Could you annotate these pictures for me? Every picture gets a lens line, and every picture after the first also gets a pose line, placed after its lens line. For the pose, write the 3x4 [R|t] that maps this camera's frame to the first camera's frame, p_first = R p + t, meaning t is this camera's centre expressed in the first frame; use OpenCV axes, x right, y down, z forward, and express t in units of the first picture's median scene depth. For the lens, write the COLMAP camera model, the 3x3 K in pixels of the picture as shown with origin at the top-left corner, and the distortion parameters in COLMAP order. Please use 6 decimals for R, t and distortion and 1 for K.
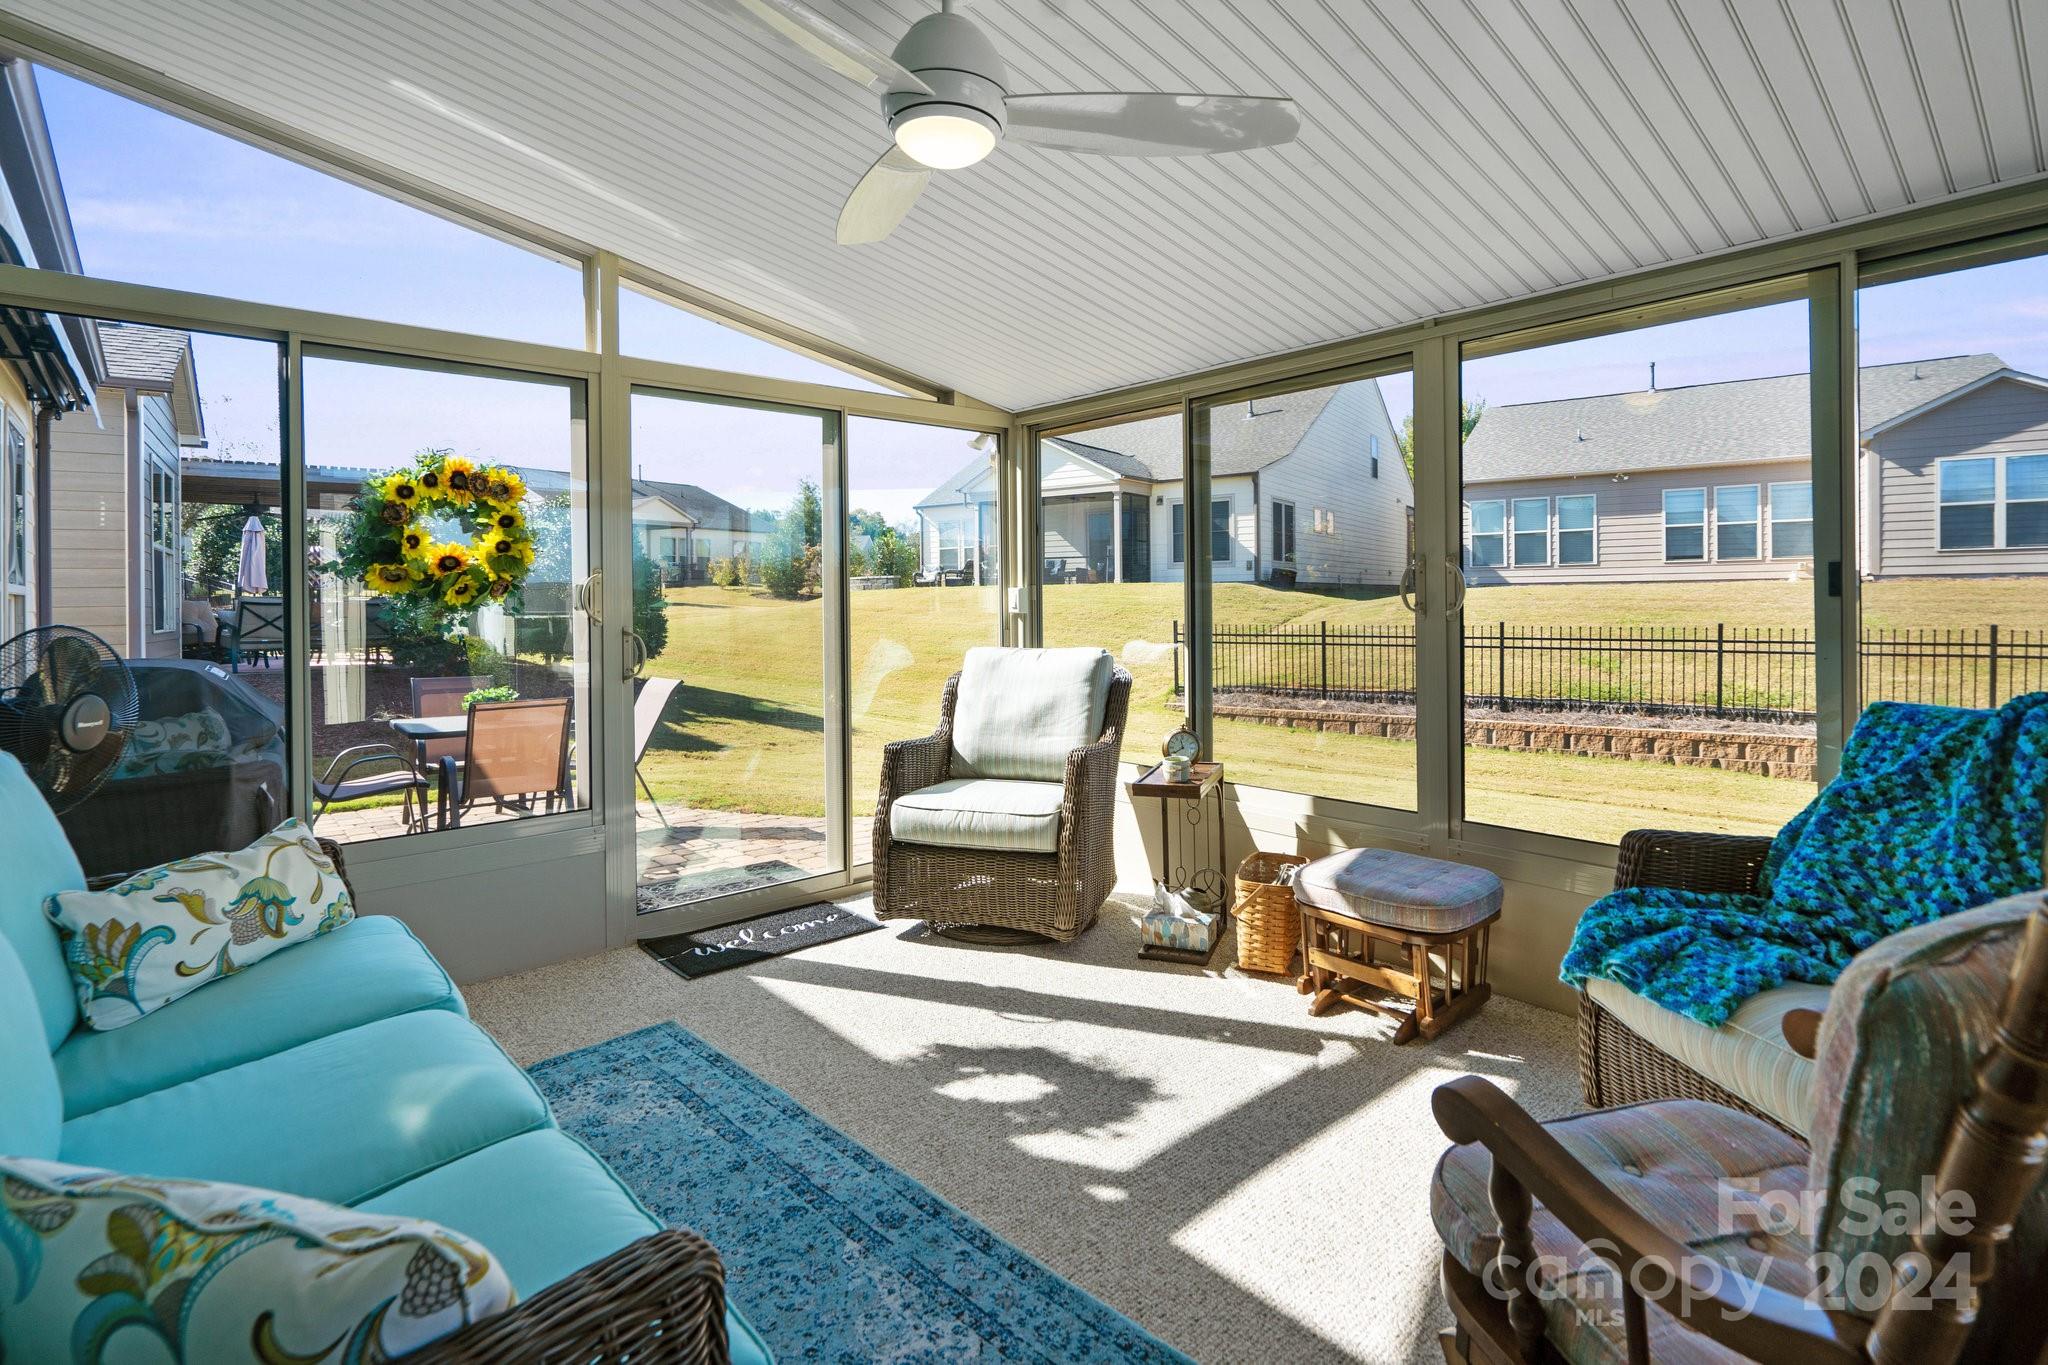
lens RADIAL K [[969.4, 0, 1027.3], [0, 969.4, 654.3], [0, 0, 1]] dist [0.000623, 0.000543]
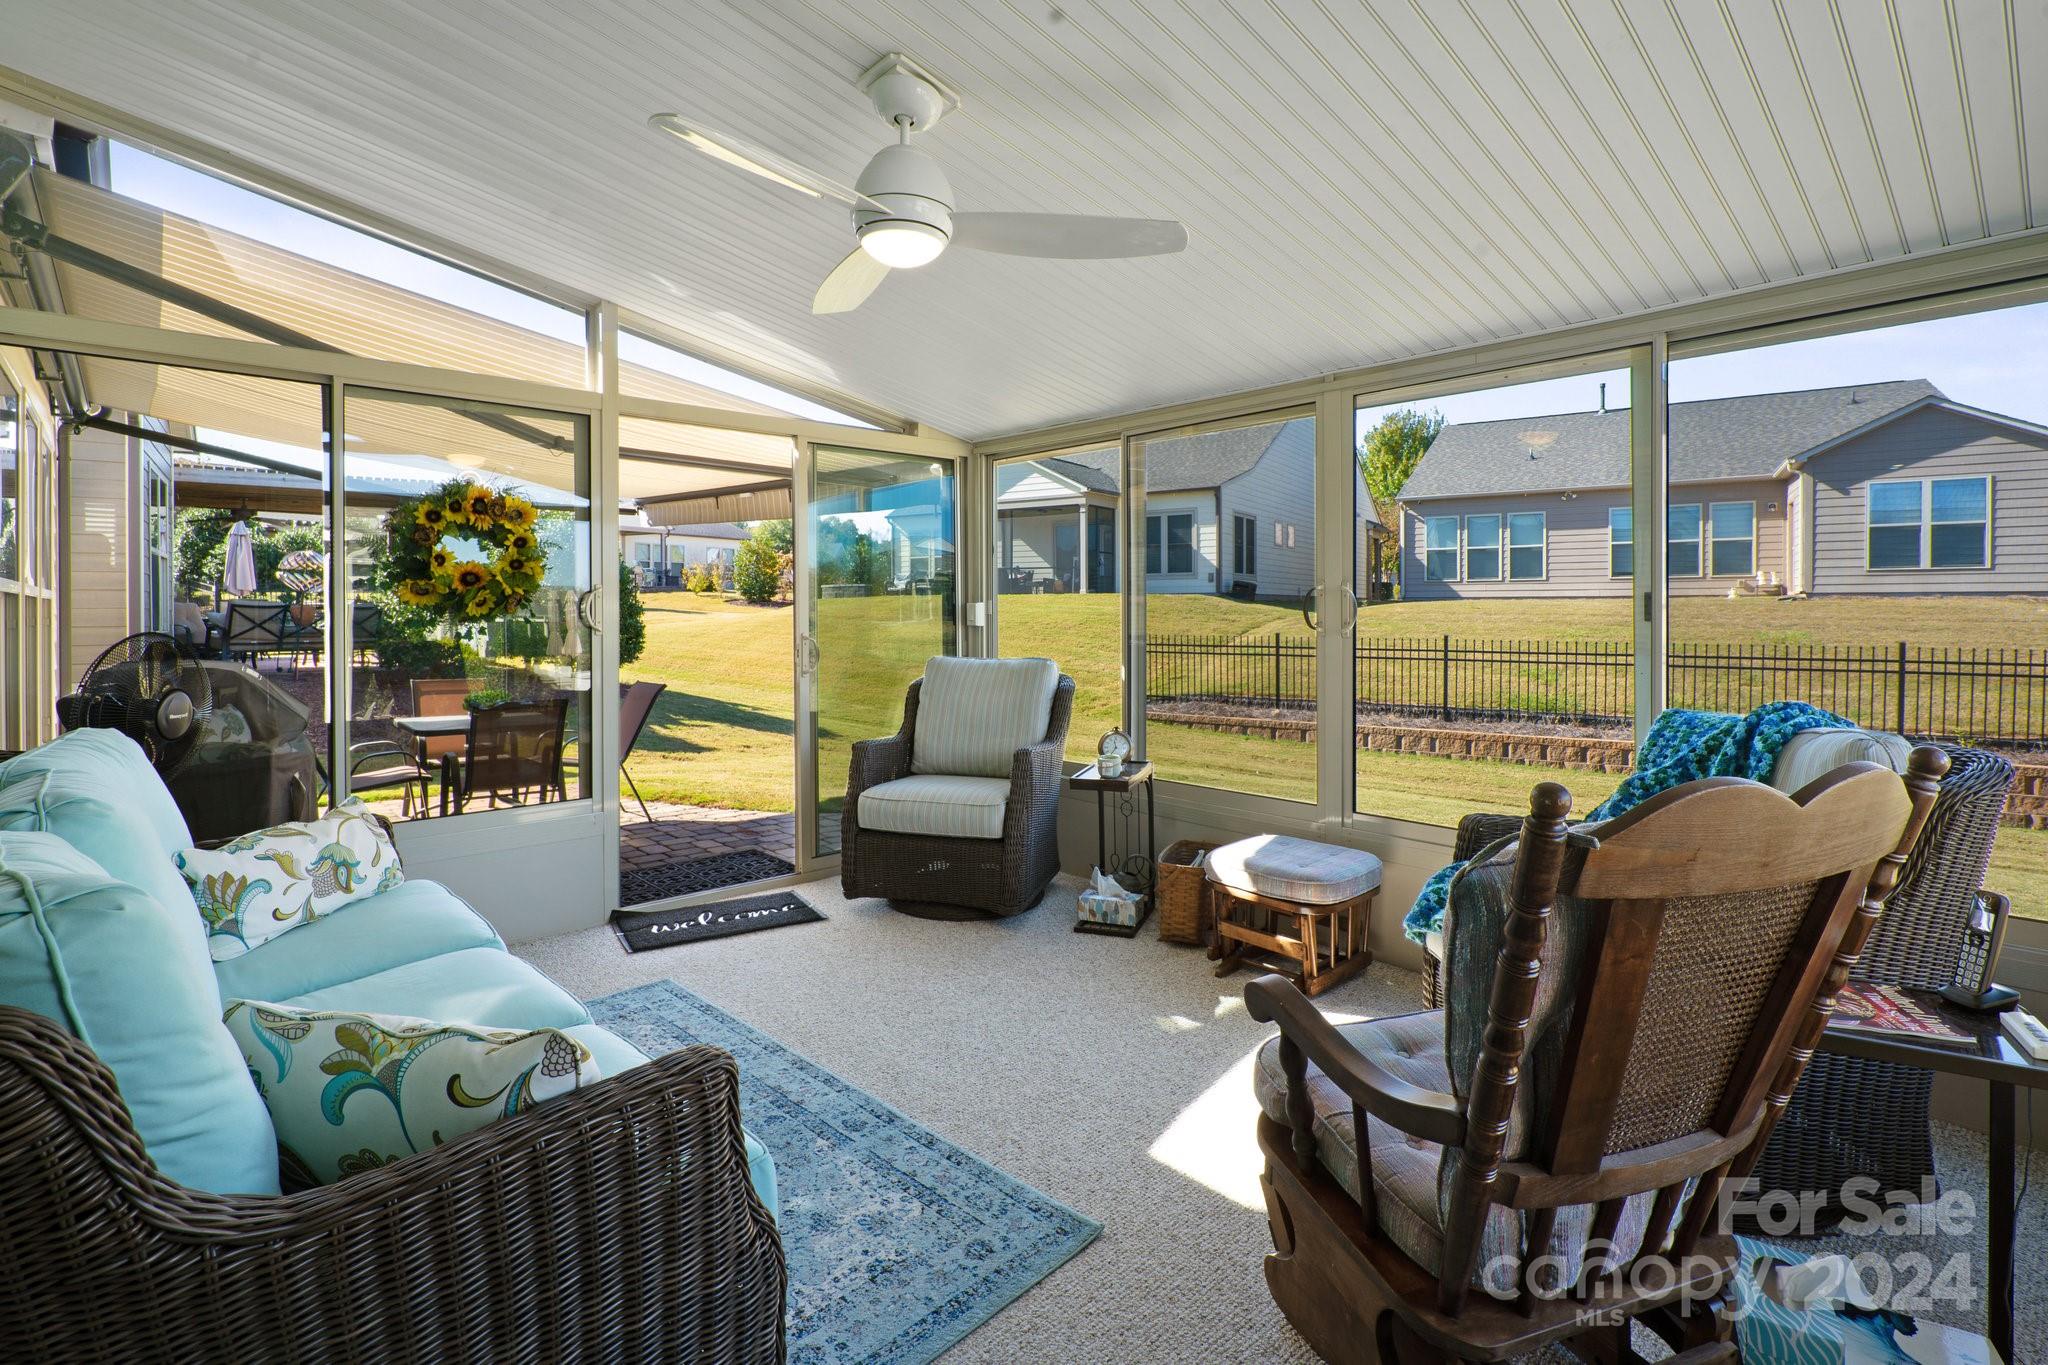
lens RADIAL K [[961.9, 0, 988.4], [0, 961.9, 679.9], [0, 0, 1]] dist [0.011421, 0.000111]
pose [[0.999916, 0.008673, -0.009607, 0.020809], [-0.008493, 0.999789, 0.018711, -0.001775], [0.009767, -0.018628, 0.999779, -0.116276]]
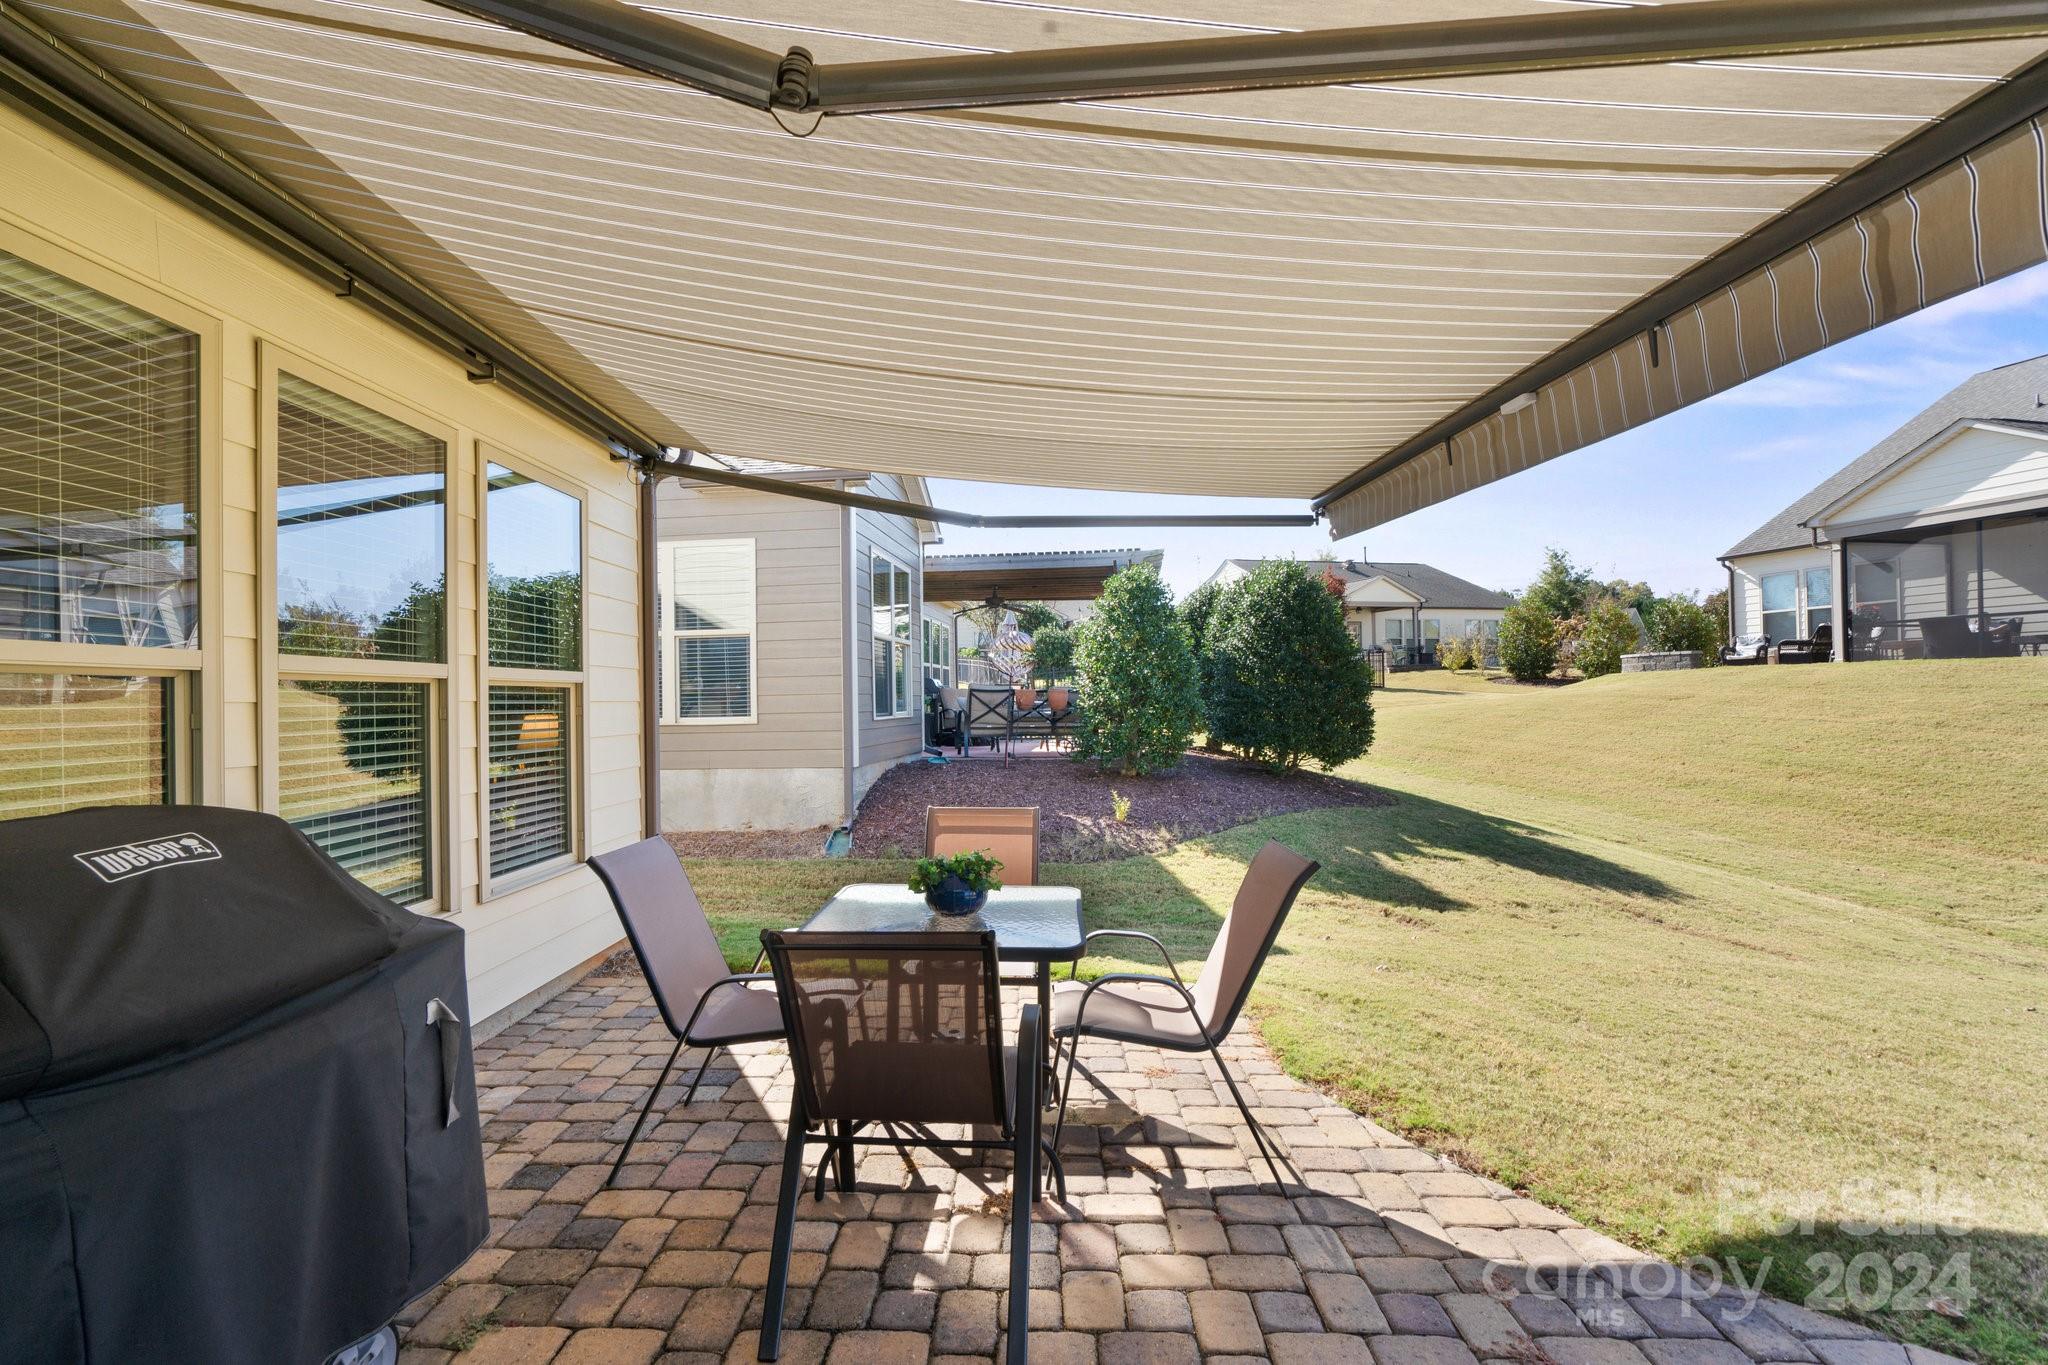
lens RADIAL K [[969.4, 0, 1027.3], [0, 969.4, 654.3], [0, 0, 1]] dist [0.000623, 0.000543]
pose [[0.751787, -0.027261, -0.658843, -0.382822], [-0.030907, 0.996590, -0.076502, -0.073017], [0.658682, 0.077876, 0.748381, 1.359177]]
